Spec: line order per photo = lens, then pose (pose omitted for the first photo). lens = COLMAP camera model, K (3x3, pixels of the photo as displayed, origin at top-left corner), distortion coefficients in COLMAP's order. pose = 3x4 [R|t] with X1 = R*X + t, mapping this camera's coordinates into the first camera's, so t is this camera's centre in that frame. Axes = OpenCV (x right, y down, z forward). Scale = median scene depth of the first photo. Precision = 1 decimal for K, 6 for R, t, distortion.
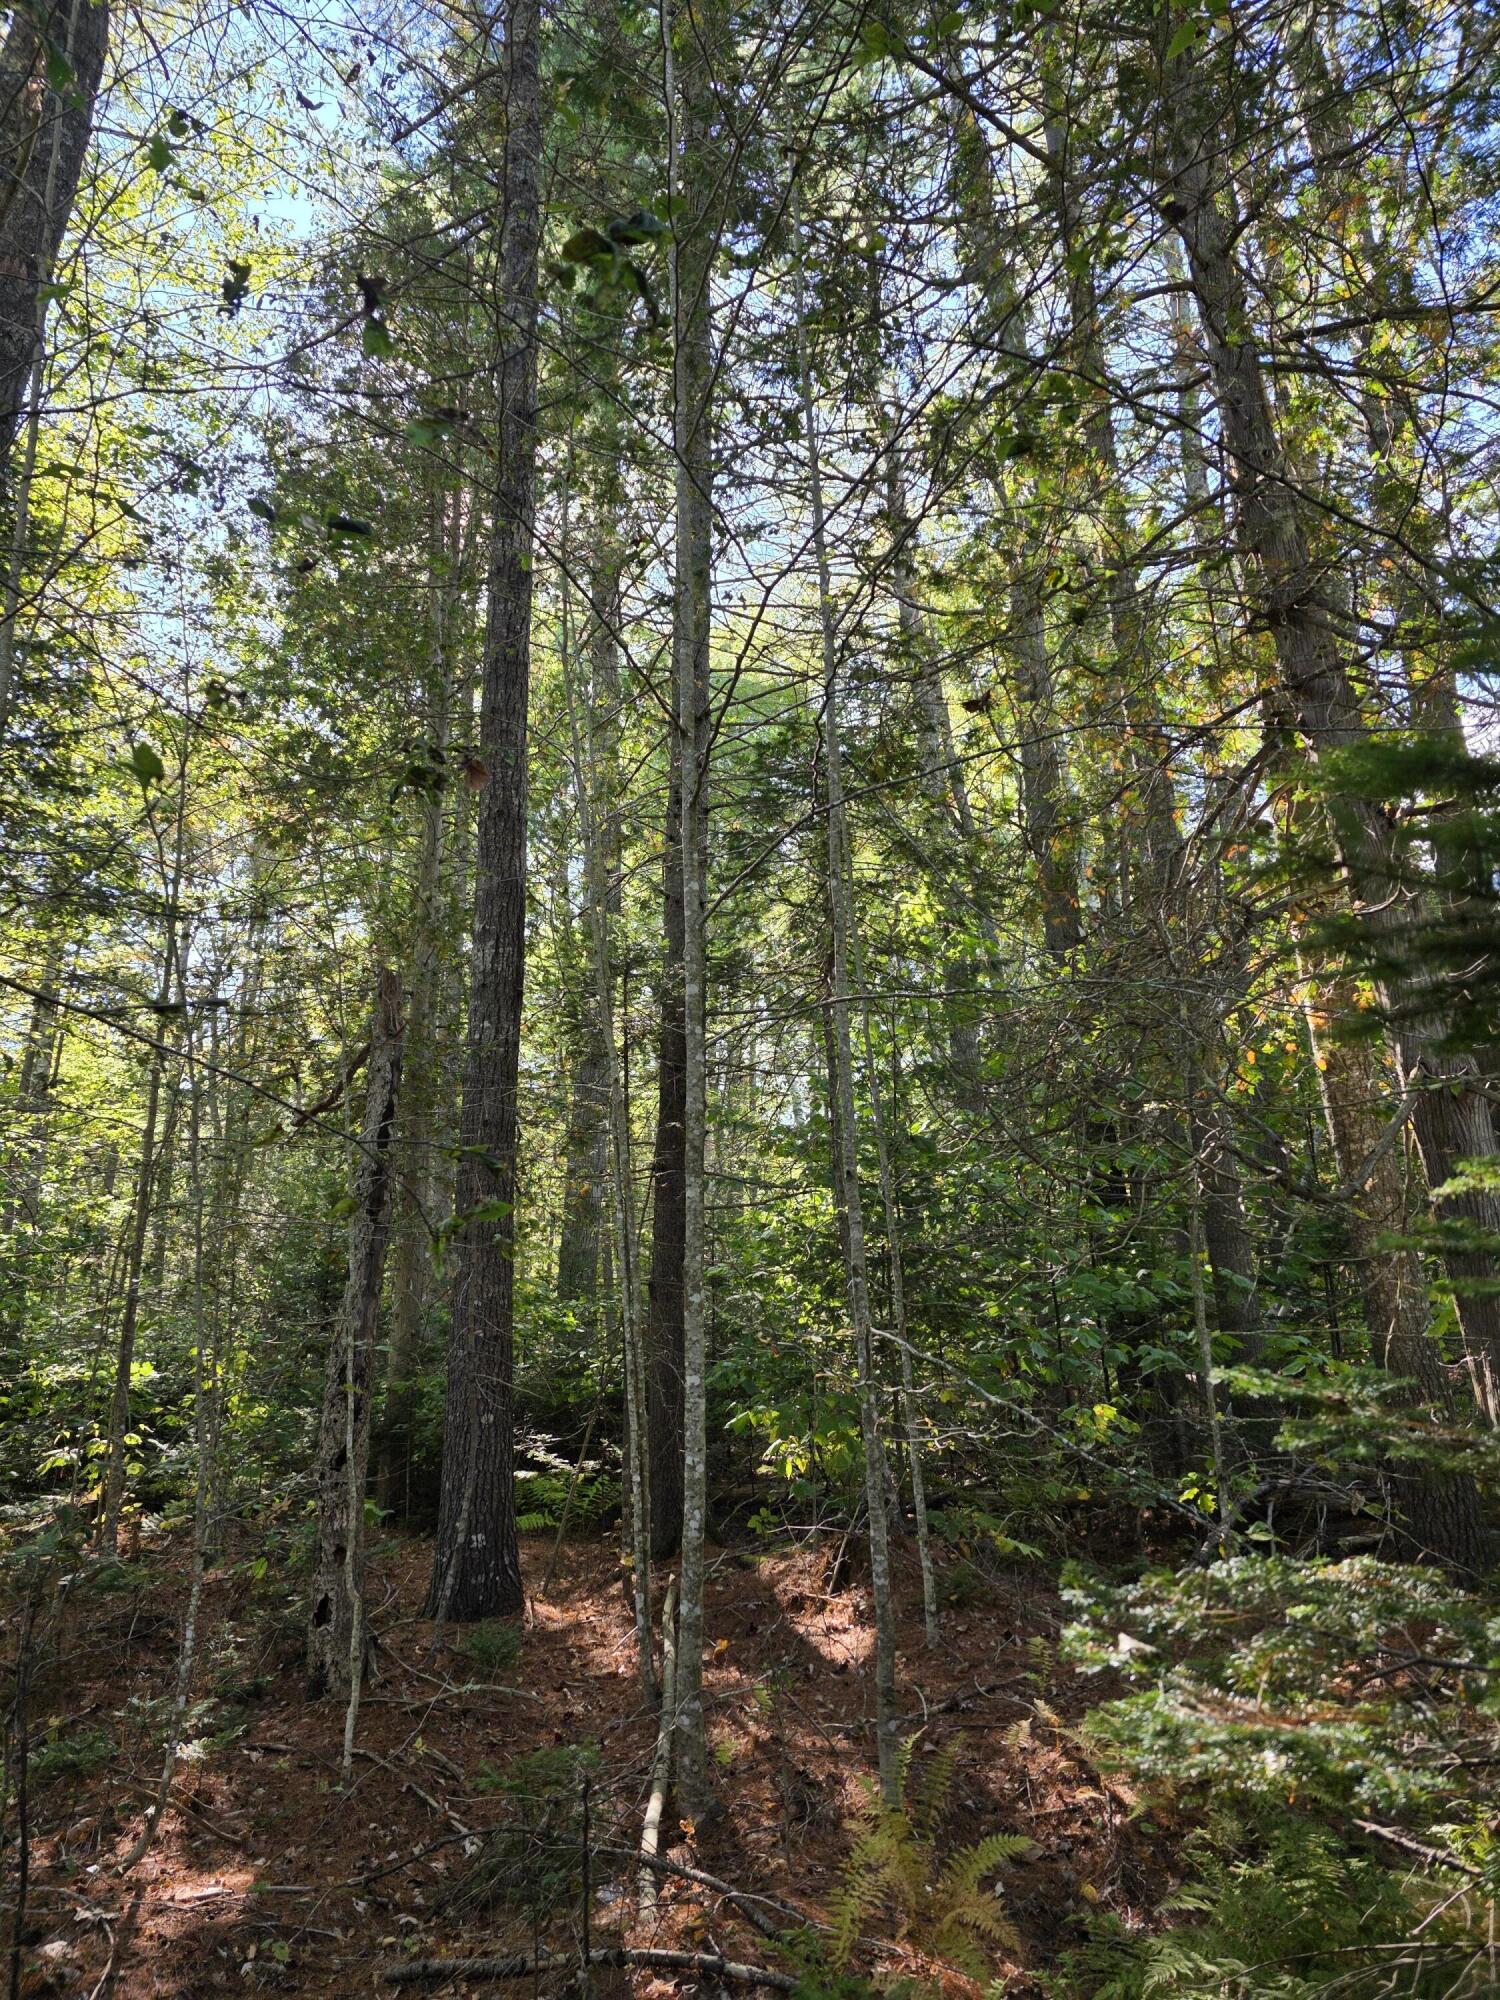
lens RADIAL K [[1327.6, 0, 750.0], [0, 1327.6, 1000.0], [0, 0, 1]] dist [0.063329, -0.046899]
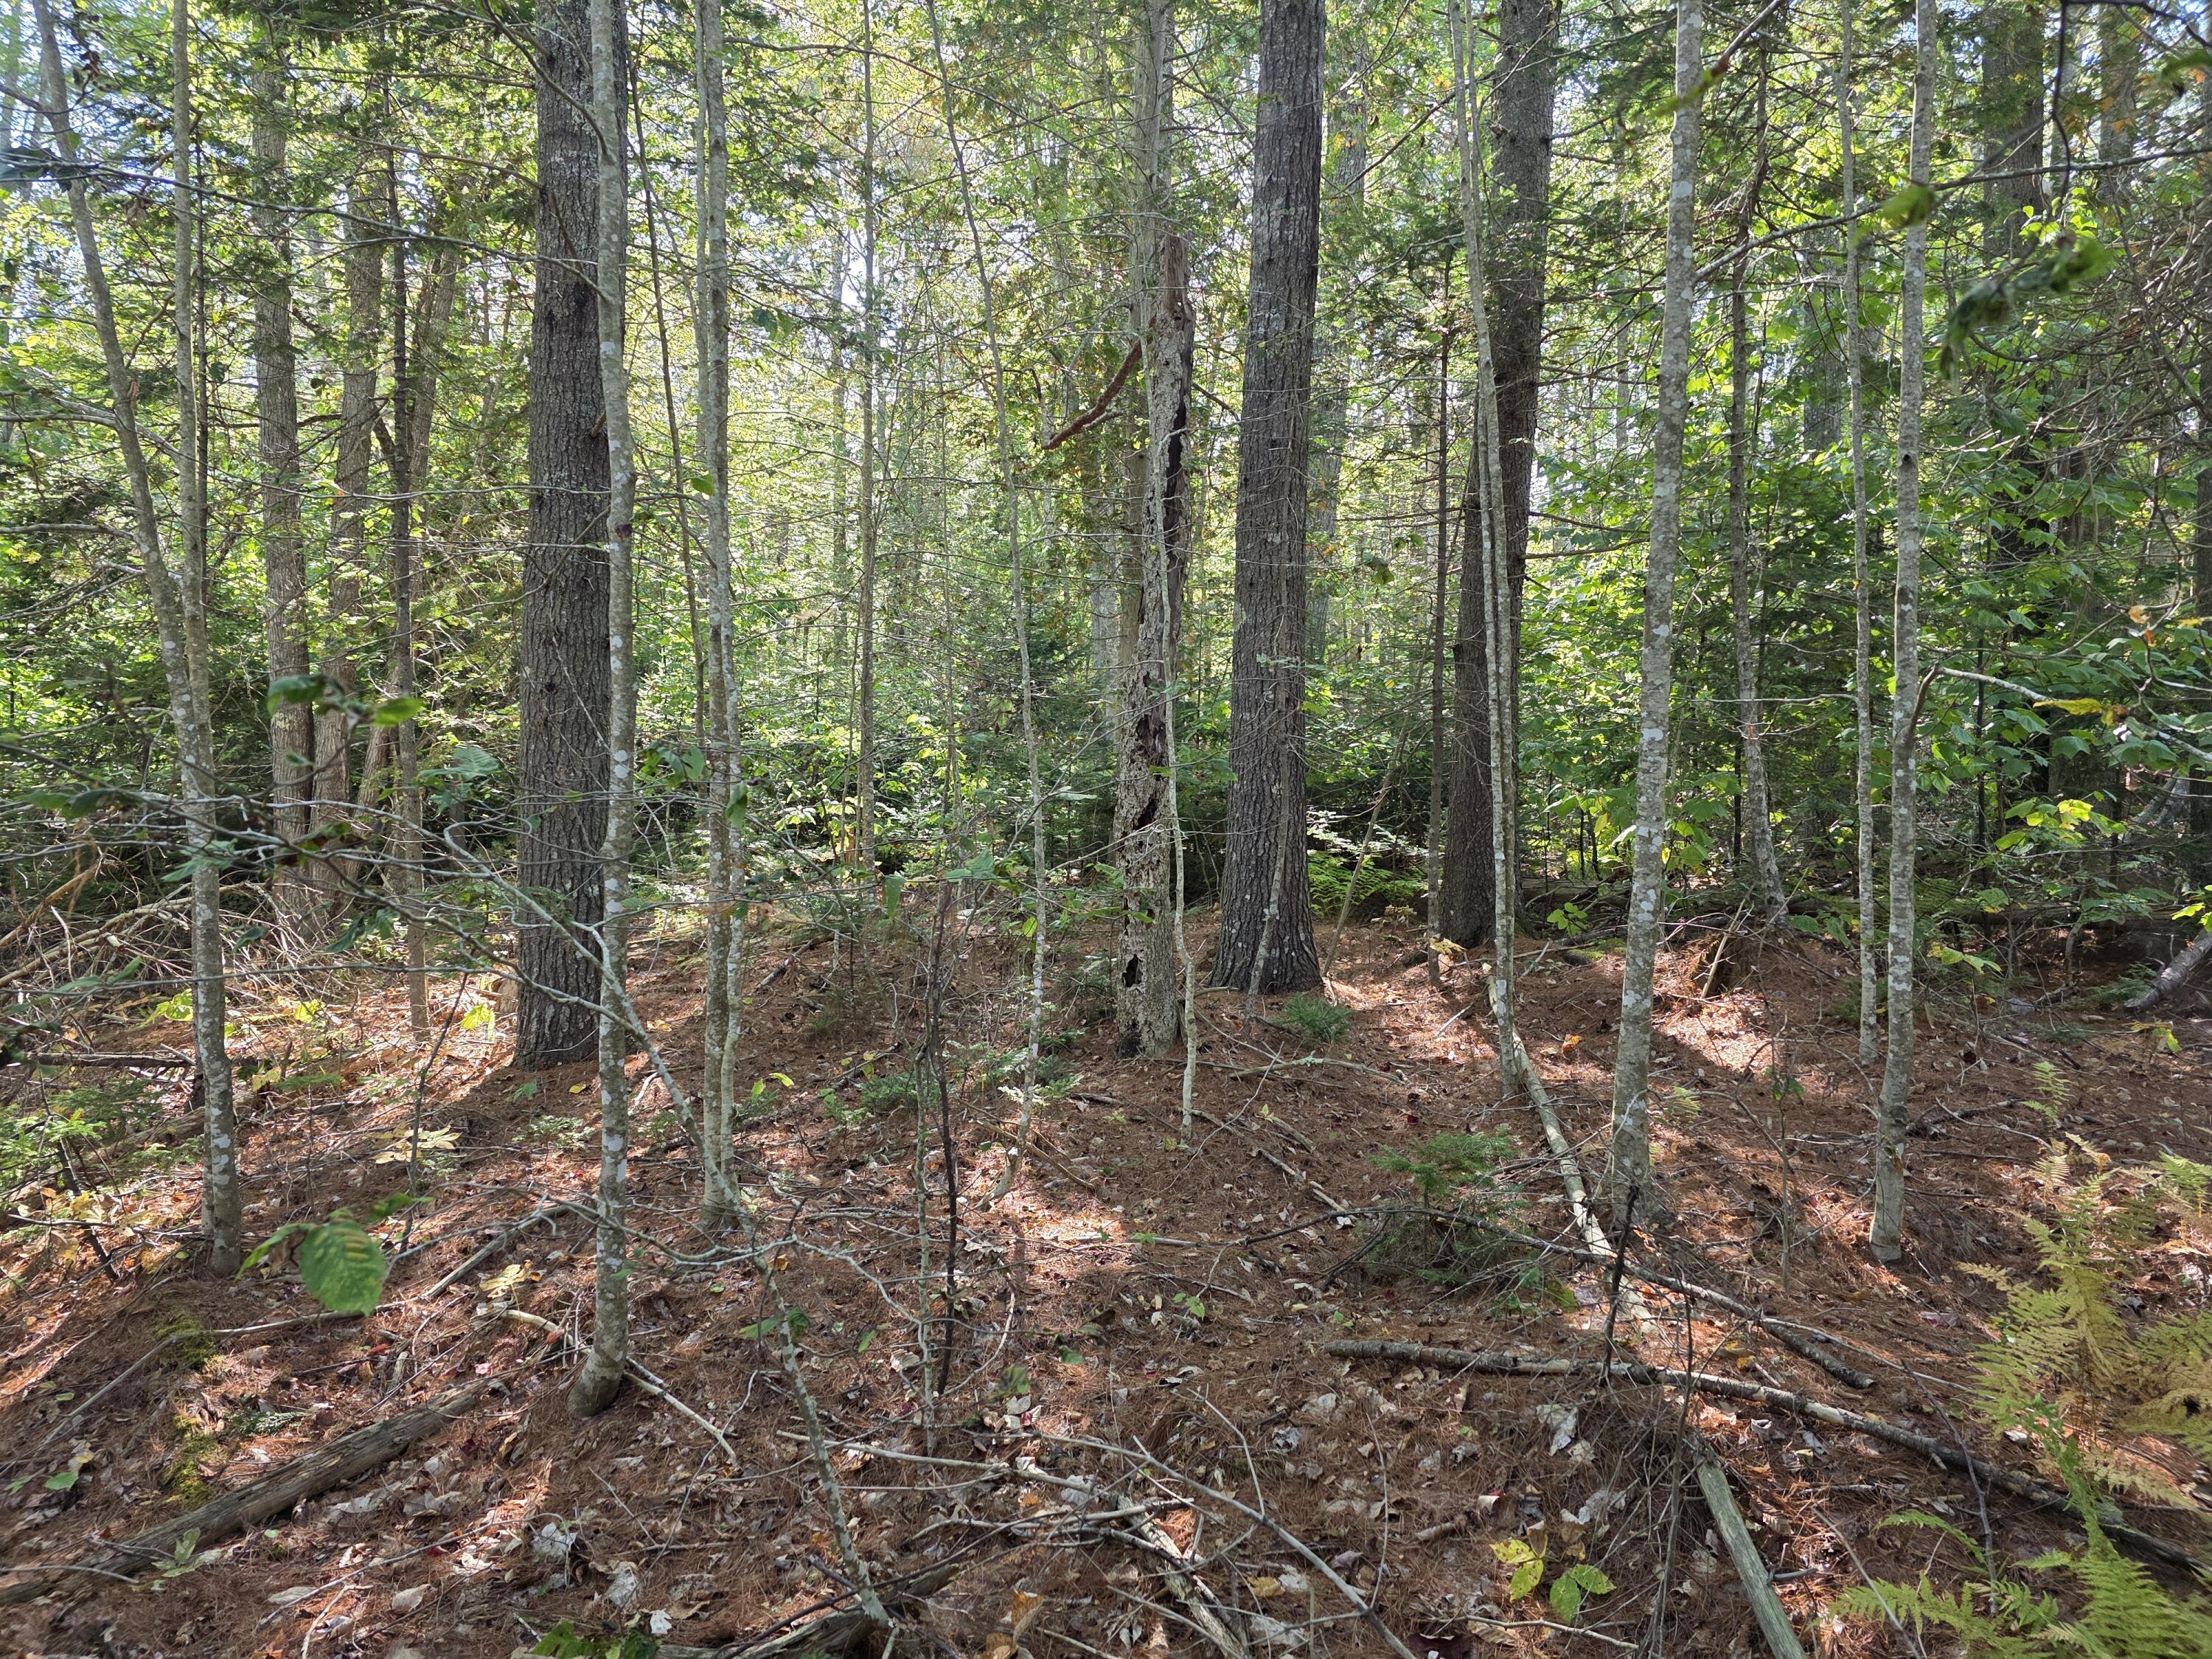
lens RADIAL K [[1468.3, 0, 1149.9], [0, 1468.3, 828.6], [0, 0, 1]] dist [0.063329, -0.046899]
pose [[0.979940, 0.045976, -0.193915, -0.114333], [0.015768, 0.952087, 0.305419, 0.054134], [0.198666, -0.302350, 0.932264, 0.096873]]
